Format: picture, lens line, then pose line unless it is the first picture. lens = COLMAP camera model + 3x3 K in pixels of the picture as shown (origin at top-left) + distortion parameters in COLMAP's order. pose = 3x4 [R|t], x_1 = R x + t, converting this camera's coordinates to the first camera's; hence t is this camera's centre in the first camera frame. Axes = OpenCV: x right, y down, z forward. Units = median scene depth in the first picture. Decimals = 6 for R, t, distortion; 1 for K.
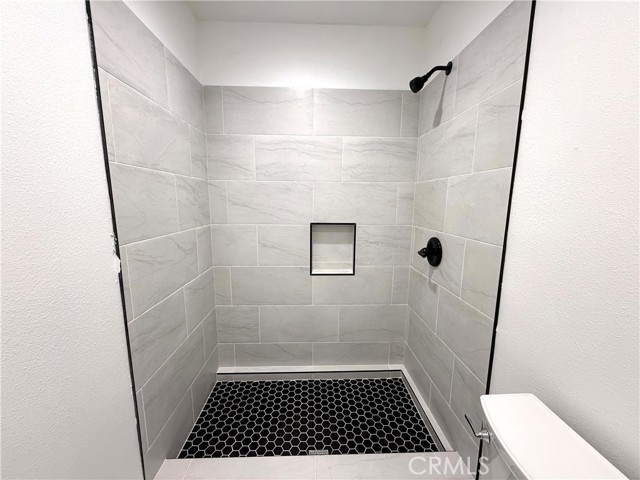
lens RADIAL K [[254.7, 0, 319.7], [0, 254.7, 240.5], [0, 0, 1]] dist [-0.000574, -0.000012]
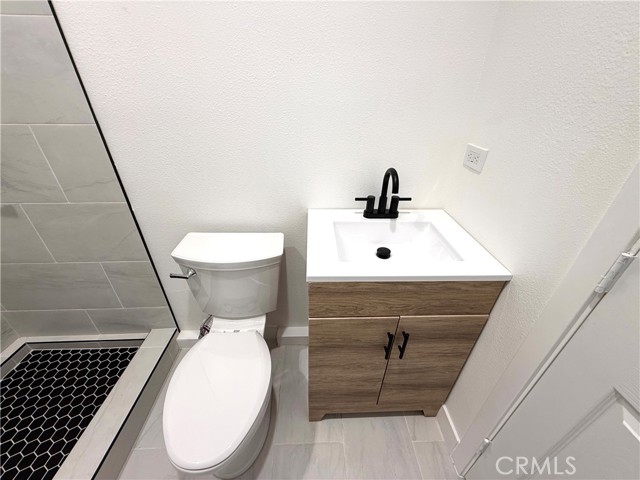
lens RADIAL K [[254.7, 0, 319.2], [0, 254.7, 239.3], [0, 0, 1]] dist [-0.000574, -0.000012]
pose [[0.003533, -0.506481, 0.862244, -0.213162], [0.148232, 0.852989, 0.500437, 0.028322], [-0.988946, 0.126044, 0.078091, 0.116565]]
